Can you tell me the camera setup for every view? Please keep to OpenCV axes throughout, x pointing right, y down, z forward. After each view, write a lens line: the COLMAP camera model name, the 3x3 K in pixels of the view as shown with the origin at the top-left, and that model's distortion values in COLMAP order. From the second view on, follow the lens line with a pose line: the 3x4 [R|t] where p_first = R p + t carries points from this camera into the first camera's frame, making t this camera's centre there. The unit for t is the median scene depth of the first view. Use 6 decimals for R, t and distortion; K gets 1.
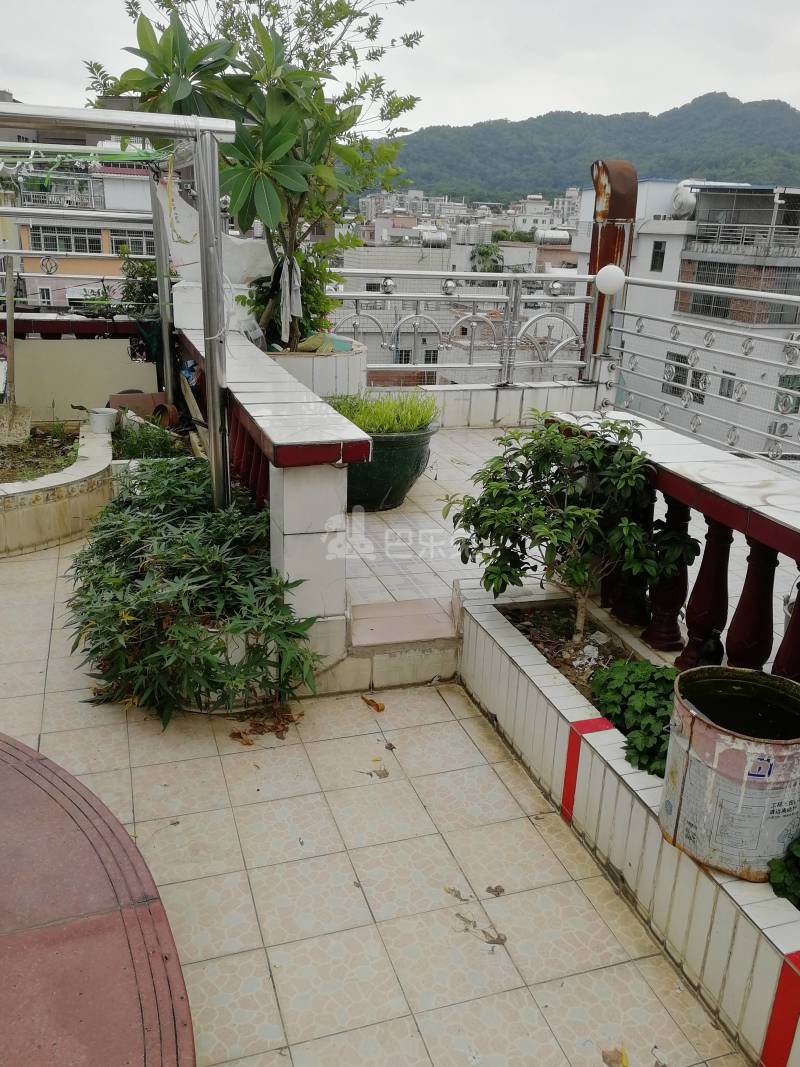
lens RADIAL K [[859.2, 0, 399.7], [0, 859.2, 534.1], [0, 0, 1]] dist [0.001937, 0.001632]
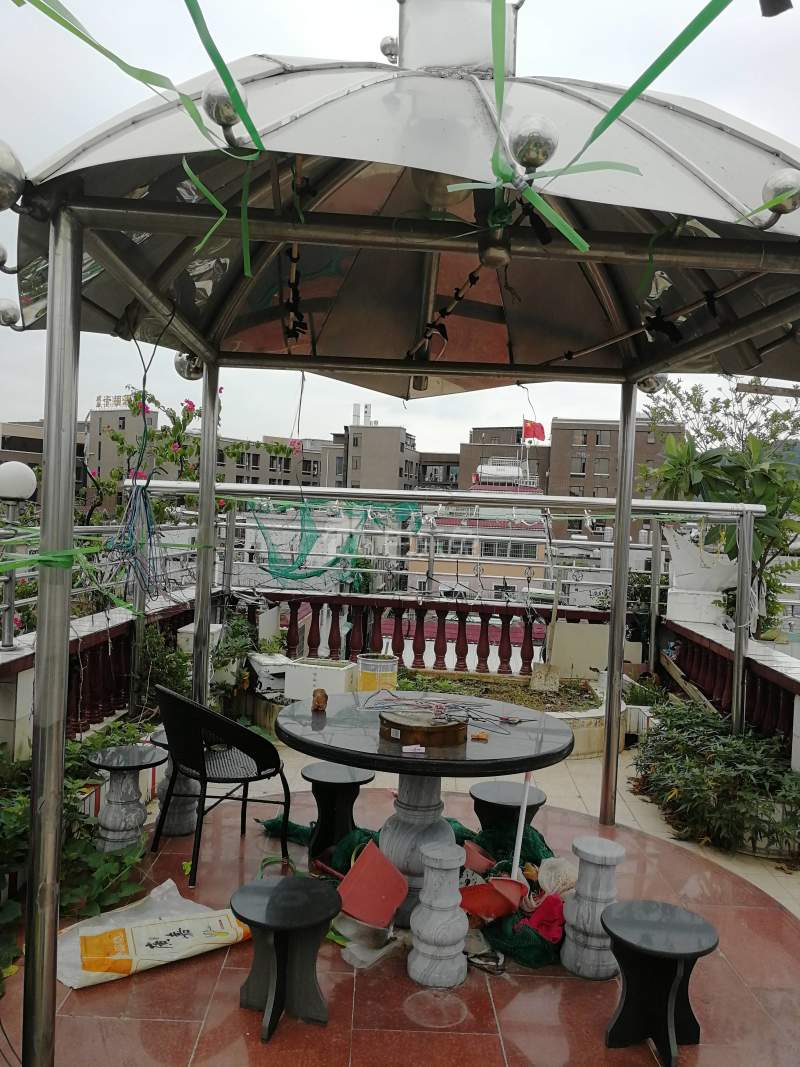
lens RADIAL K [[859.2, 0, 399.6], [0, 859.2, 532.5], [0, 0, 1]] dist [0.001937, 0.001632]
pose [[0.930624, 0.012653, -0.365758, -0.152648], [-0.134342, 0.941445, -0.309248, 0.133411], [0.340428, 0.336930, 0.877831, -0.483903]]
